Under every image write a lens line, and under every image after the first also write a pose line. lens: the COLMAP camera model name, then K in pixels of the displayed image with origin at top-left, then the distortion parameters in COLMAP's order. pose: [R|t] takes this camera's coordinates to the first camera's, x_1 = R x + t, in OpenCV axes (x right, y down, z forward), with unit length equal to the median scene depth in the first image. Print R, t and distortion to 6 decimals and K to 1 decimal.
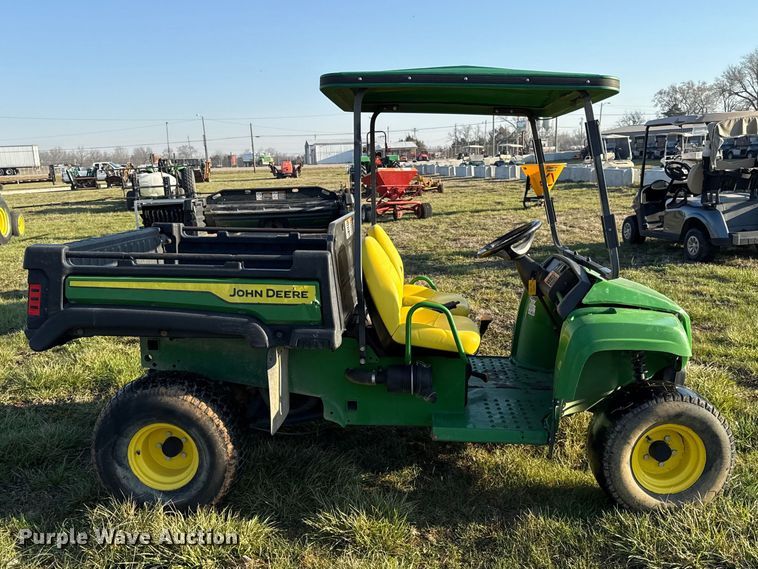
lens RADIAL K [[714.8, 0, 379.0], [0, 714.8, 284.5], [0, 0, 1]] dist [0.168941, -0.391044]
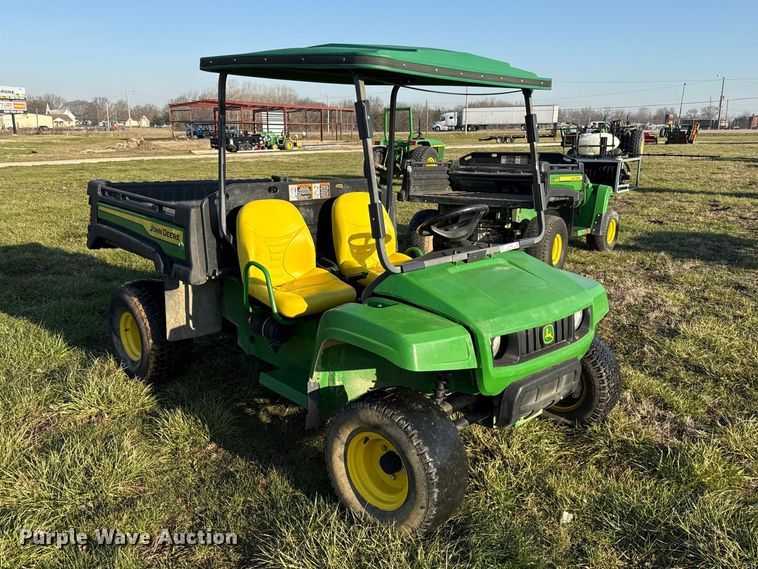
lens RADIAL K [[637.6, 0, 344.8], [0, 637.6, 281.4], [0, 0, 1]] dist [0.105987, -0.199069]
pose [[0.717859, 0.190019, -0.669755, 0.593686], [-0.137579, 0.981778, 0.131084, -0.067476], [0.682459, -0.001955, 0.730921, 0.250808]]
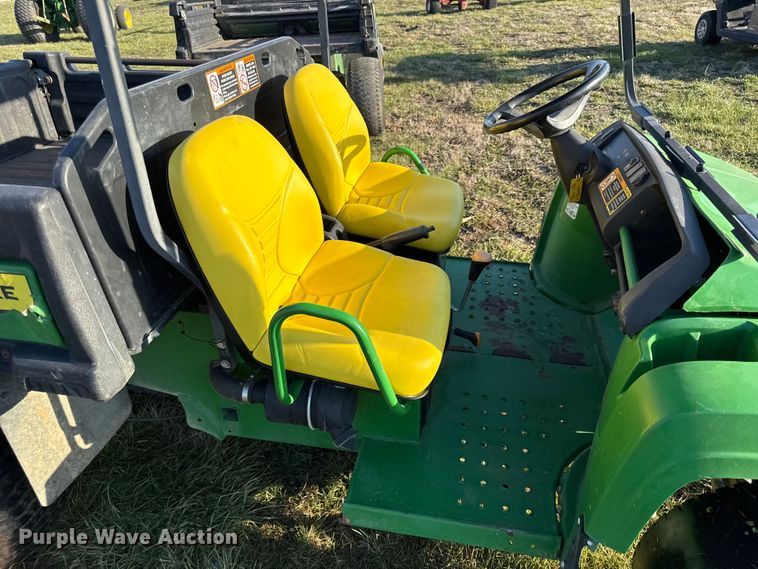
lens RADIAL K [[544.5, 0, 378.7], [0, 544.5, 273.5], [0, 0, 1]] dist [-0.005996, -0.001976]
pose [[0.990262, 0.056332, -0.127312, 0.104352], [-0.006485, 0.932153, 0.362007, -0.078159], [0.139067, -0.357656, 0.923441, 0.496333]]
